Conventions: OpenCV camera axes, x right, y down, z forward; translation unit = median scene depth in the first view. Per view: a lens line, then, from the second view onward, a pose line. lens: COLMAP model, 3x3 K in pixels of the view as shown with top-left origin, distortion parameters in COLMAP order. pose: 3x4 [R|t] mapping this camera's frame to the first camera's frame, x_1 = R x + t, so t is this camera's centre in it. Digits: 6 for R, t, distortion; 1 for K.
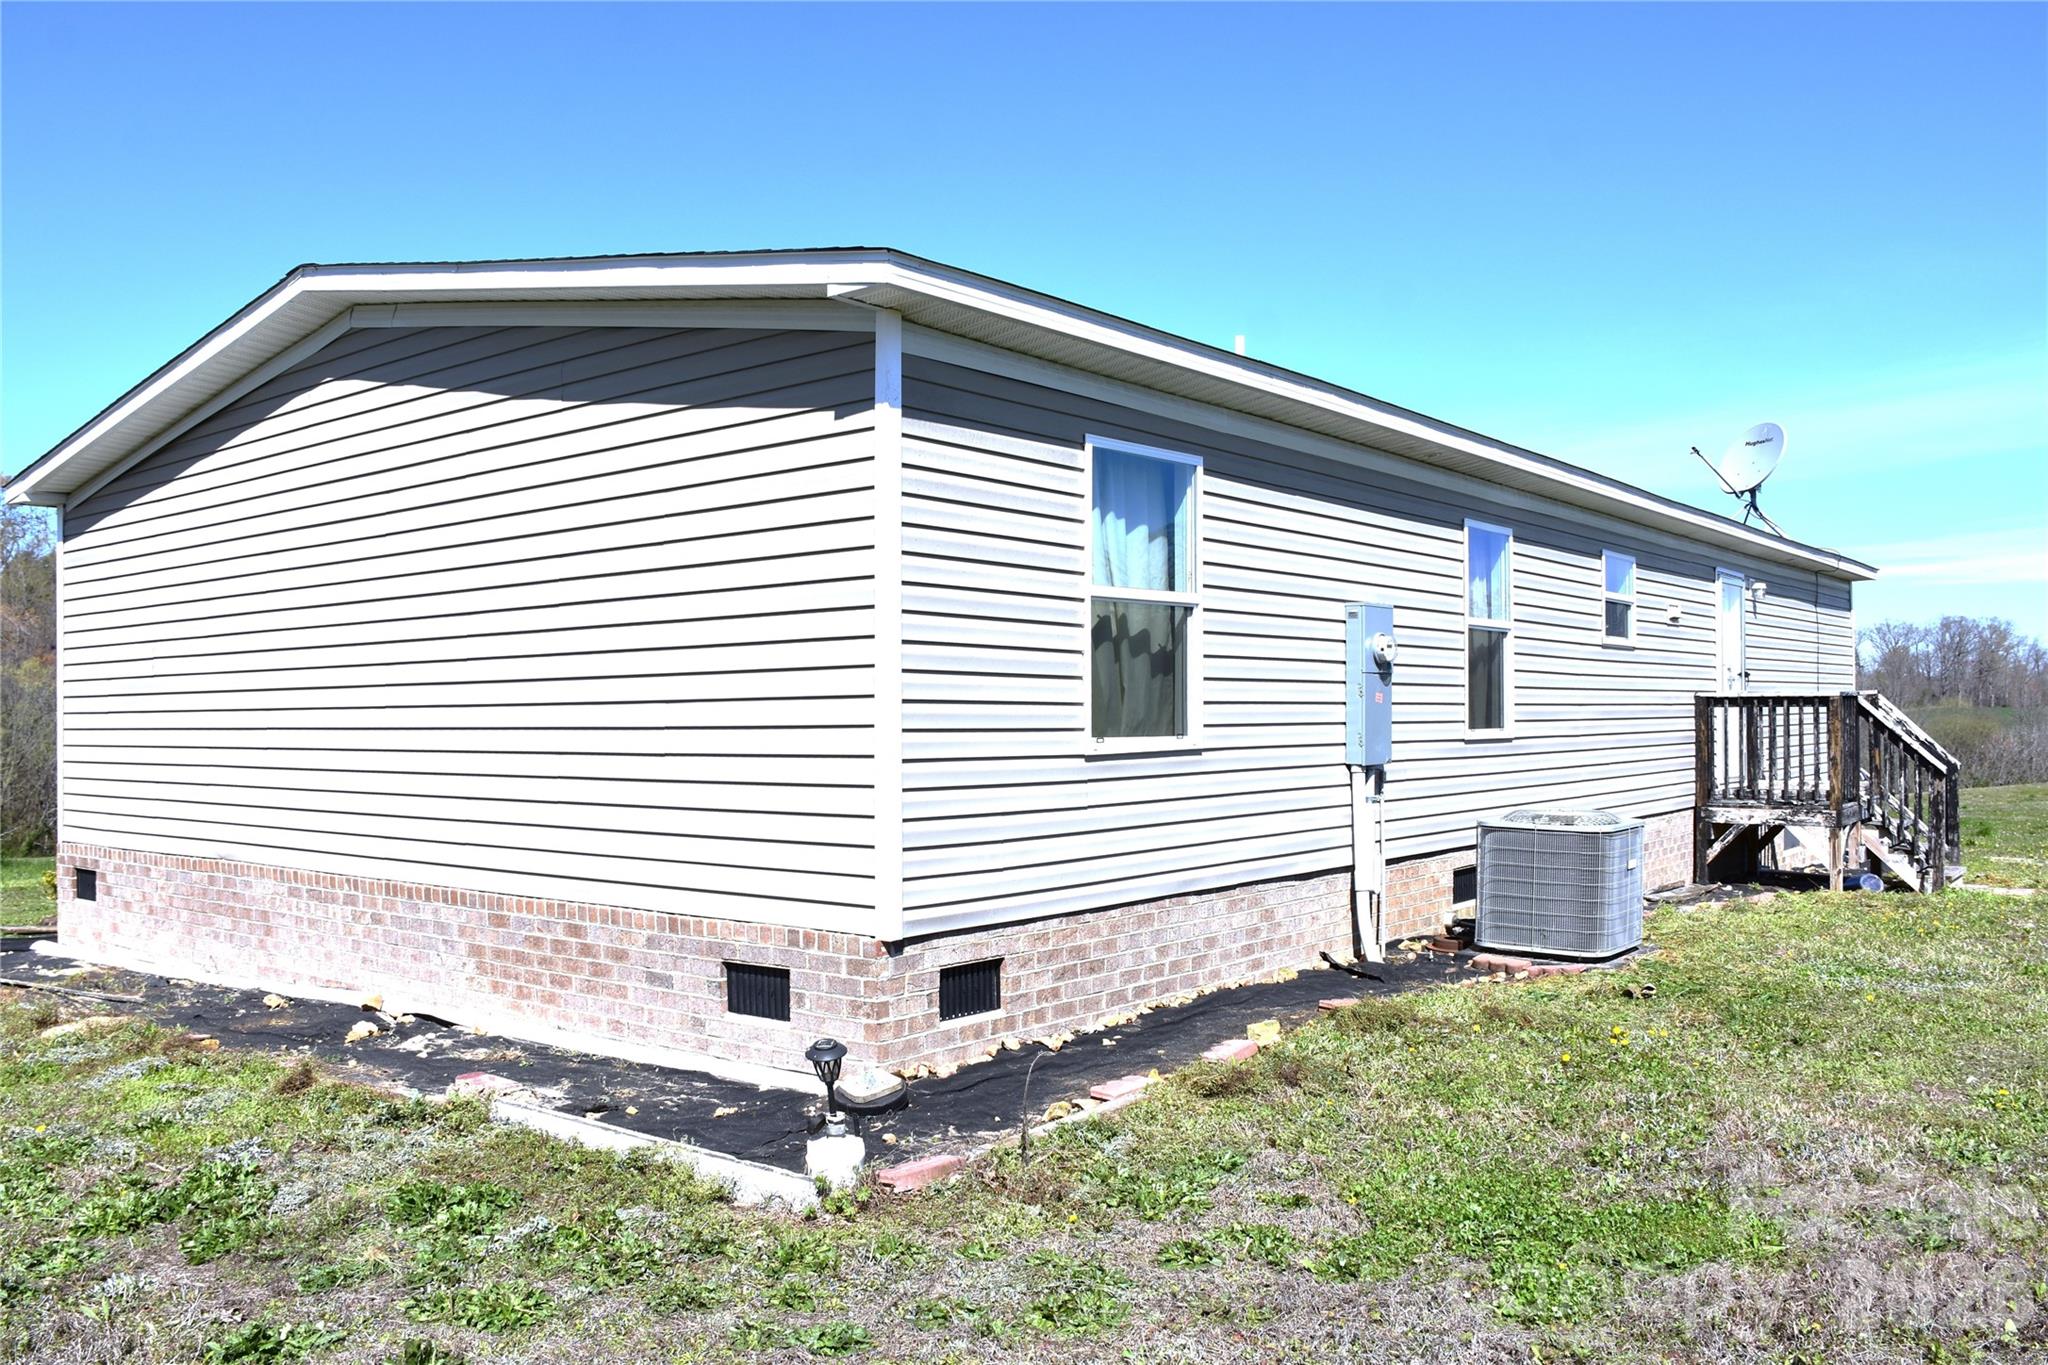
lens RADIAL K [[1633.3, 0, 1019.2], [0, 1633.3, 700.5], [0, 0, 1]] dist [-0.147945, 0.092684]
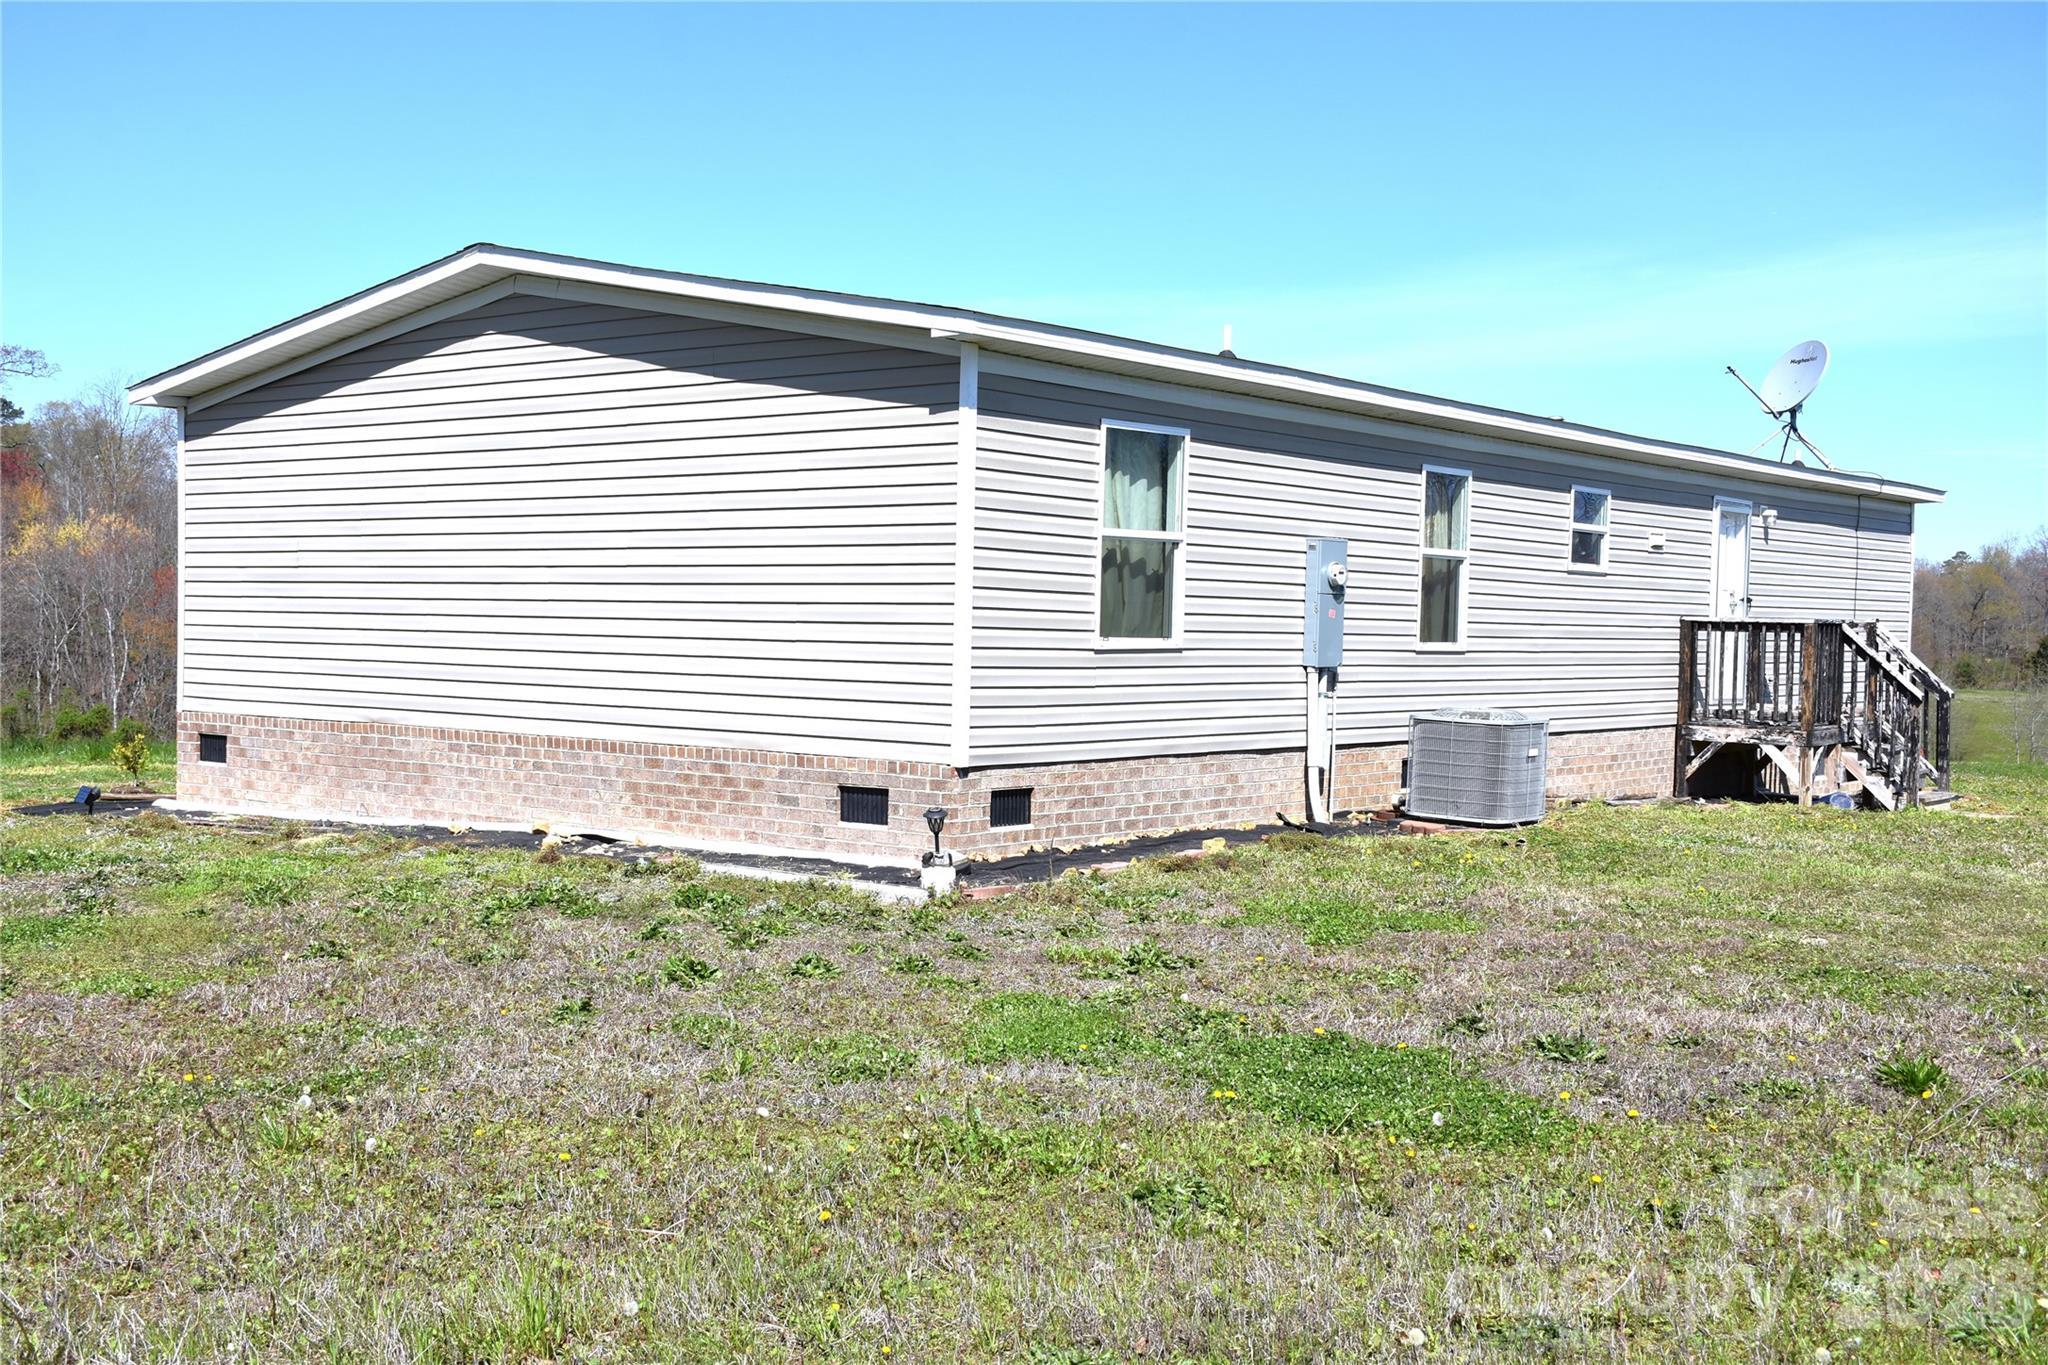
lens RADIAL K [[2128.2, 0, 1024.0], [0, 2128.2, 682.5], [0, 0, 1]] dist [0.039814, 0.018336]
pose [[0.999643, 0.026587, 0.002677, -0.020303], [-0.026668, 0.998963, 0.036914, -0.003250], [-0.001692, -0.036972, 0.999315, -0.692906]]
